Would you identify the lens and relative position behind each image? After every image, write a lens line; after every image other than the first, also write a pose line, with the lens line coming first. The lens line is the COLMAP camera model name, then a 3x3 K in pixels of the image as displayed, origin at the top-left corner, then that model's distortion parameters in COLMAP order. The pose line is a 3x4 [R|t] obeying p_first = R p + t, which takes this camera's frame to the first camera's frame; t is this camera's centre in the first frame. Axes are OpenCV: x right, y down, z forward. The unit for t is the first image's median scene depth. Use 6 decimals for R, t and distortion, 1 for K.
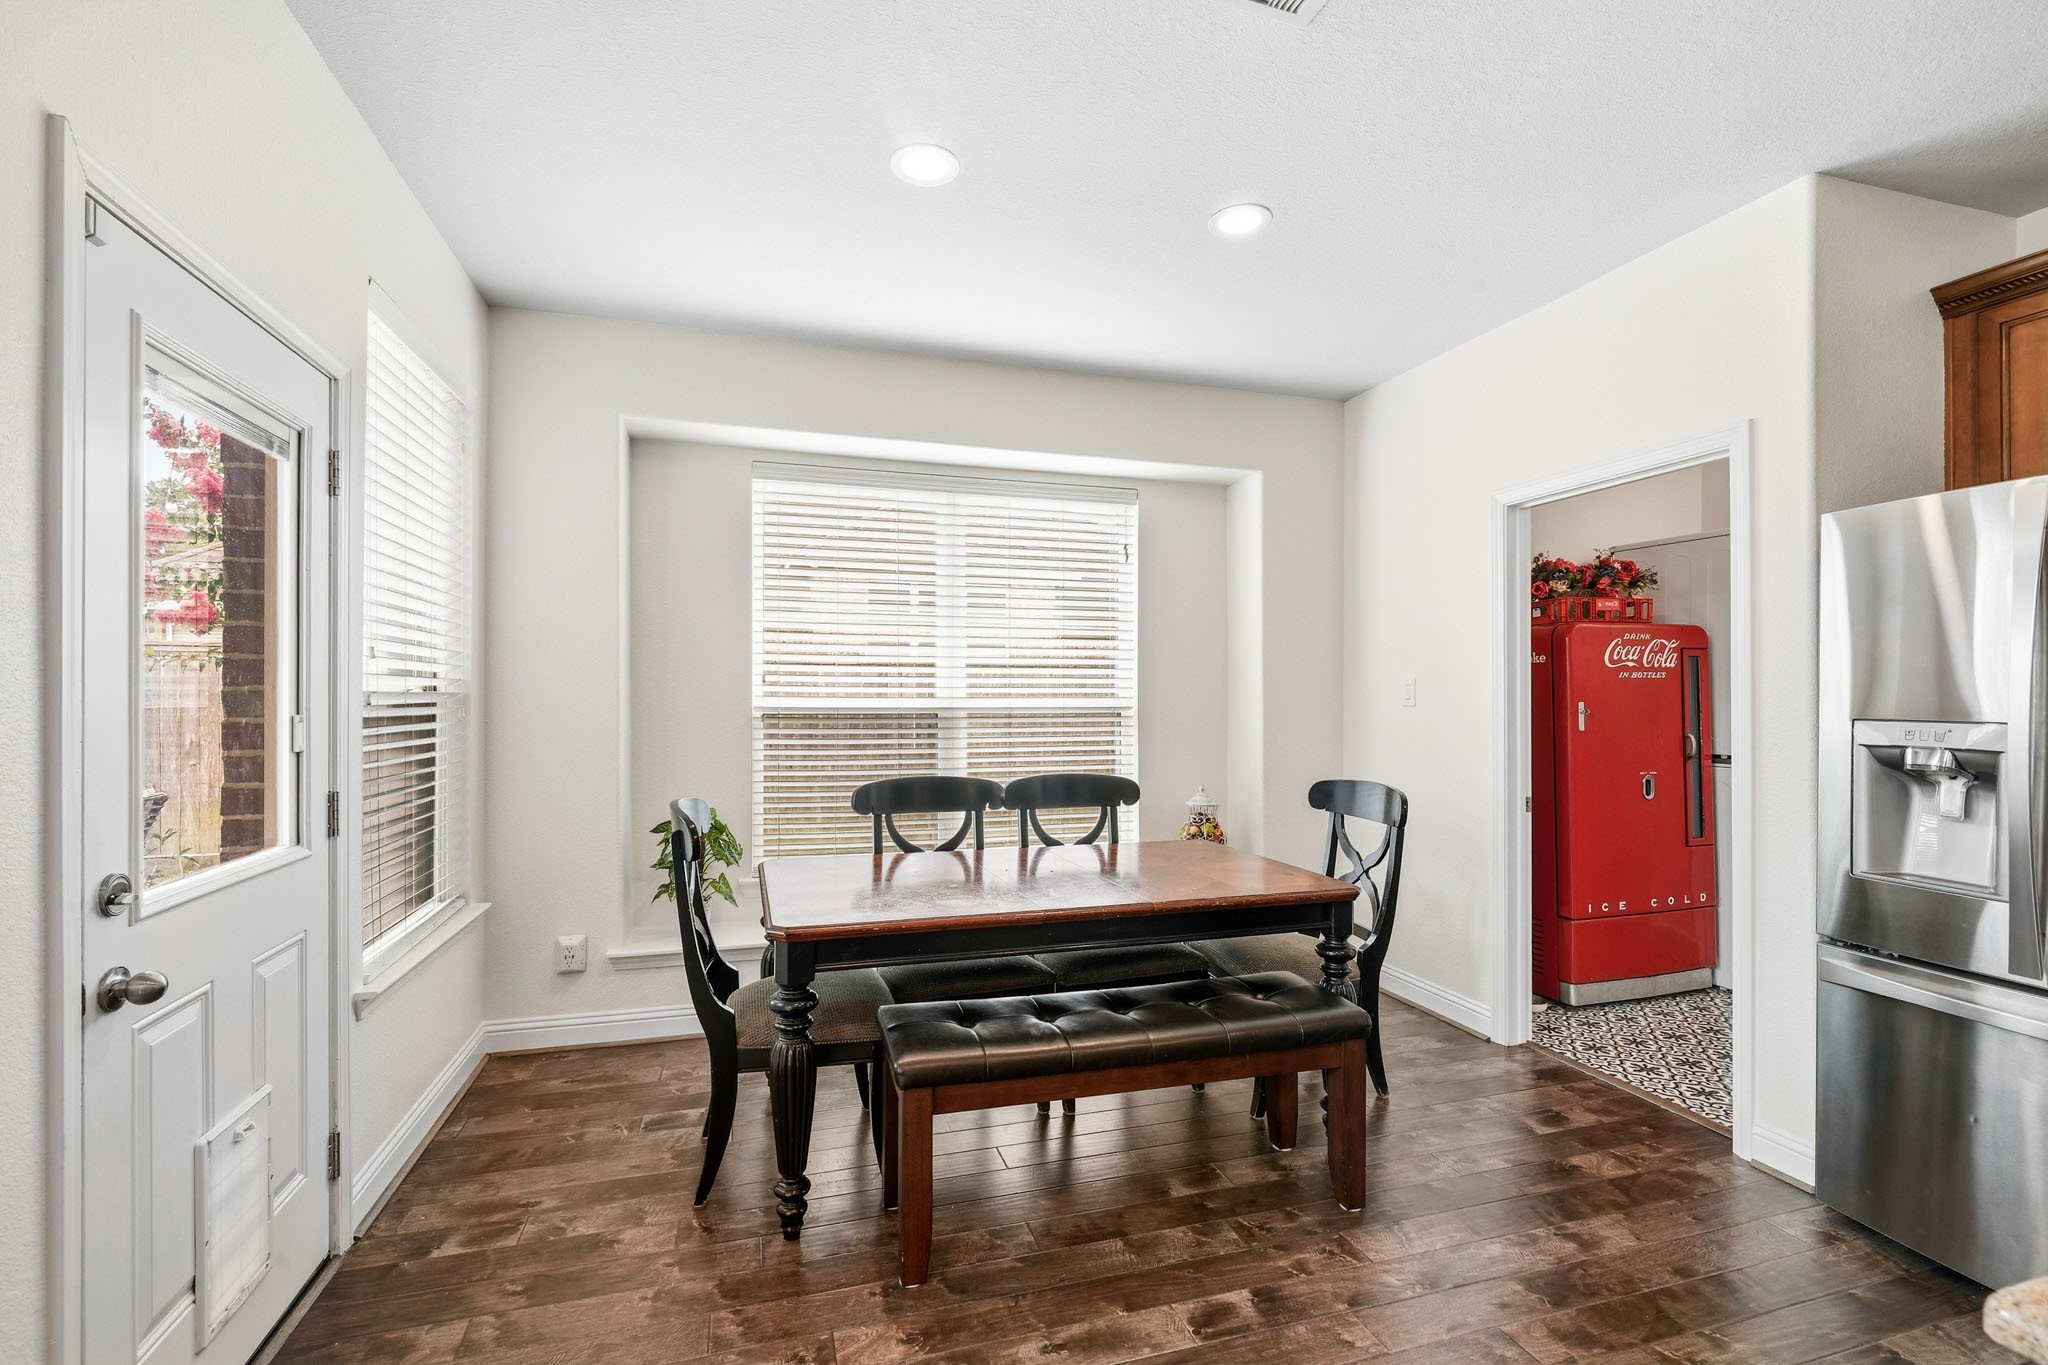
lens RADIAL K [[890.5, 0, 1032.9], [0, 890.5, 691.3], [0, 0, 1]] dist [0.000259, -0.000165]
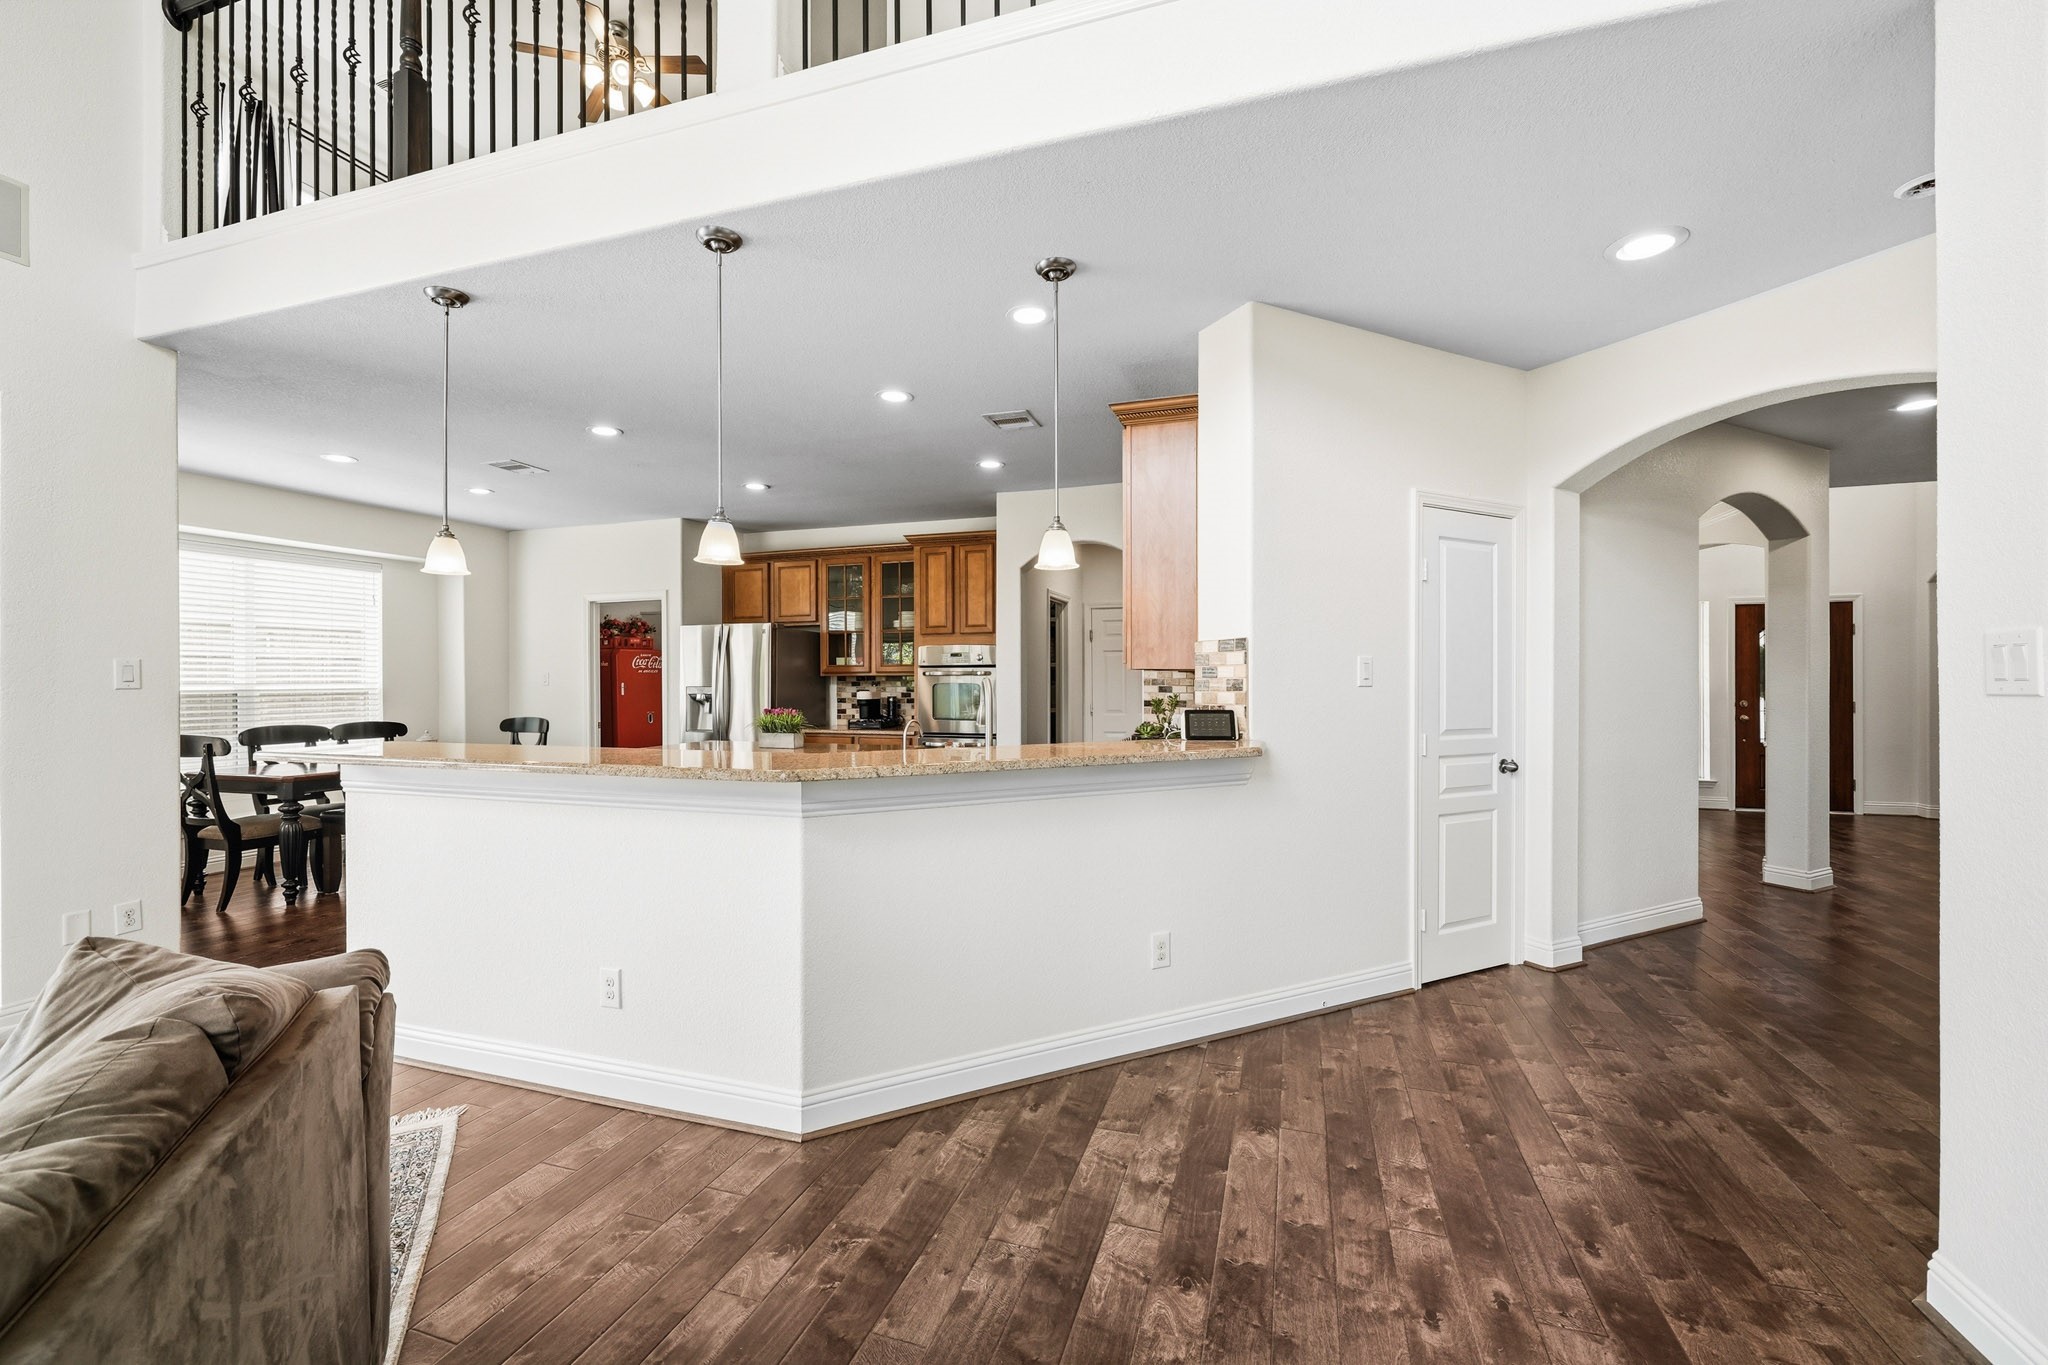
lens RADIAL K [[838.4, 0, 1035.6], [0, 838.4, 678.1], [0, 0, 1]] dist [0.004872, 0.000055]
pose [[0.566179, -0.004156, 0.824272, -0.586053], [0.000163, 0.999988, 0.004930, -0.011634], [-0.824282, -0.002657, 0.566173, -1.140073]]
